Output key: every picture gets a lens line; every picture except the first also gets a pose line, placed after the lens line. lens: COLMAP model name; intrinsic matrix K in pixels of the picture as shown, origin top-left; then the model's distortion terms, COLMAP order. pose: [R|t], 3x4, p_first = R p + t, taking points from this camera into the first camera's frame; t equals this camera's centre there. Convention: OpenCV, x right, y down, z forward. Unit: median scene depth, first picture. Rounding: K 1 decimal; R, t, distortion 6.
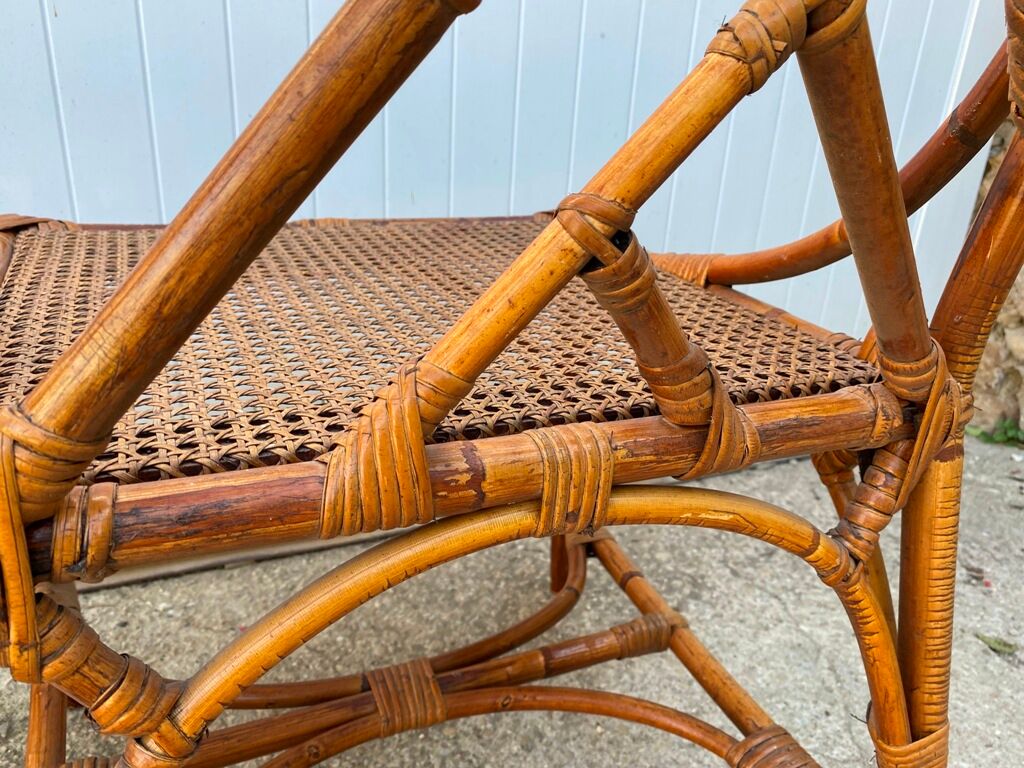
lens RADIAL K [[782.6, 0, 503.6], [0, 782.6, 378.3], [0, 0, 1]] dist [0.041772, -0.061121]
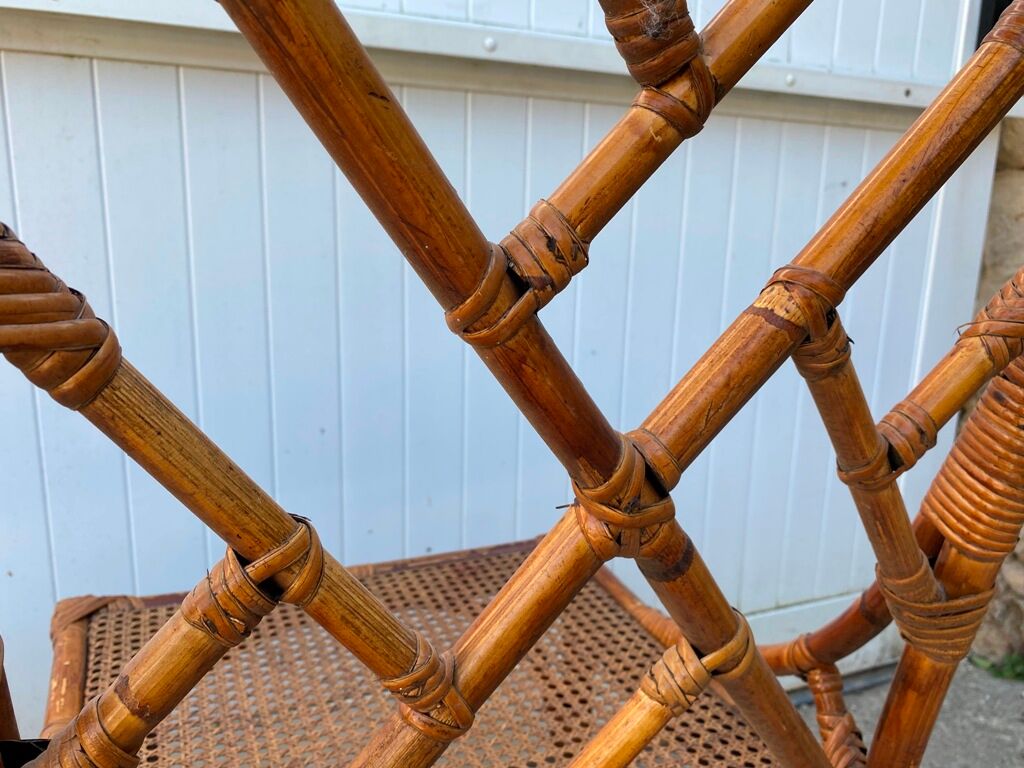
lens RADIAL K [[792.8, 0, 512.0], [0, 792.8, 384.0], [0, 0, 1]] dist [0.006688, -0.006747]
pose [[0.999596, -0.025414, -0.012756, 0.012681], [0.022815, 0.984539, -0.173673, -0.136442], [0.016972, 0.173311, 0.984721, -0.089731]]
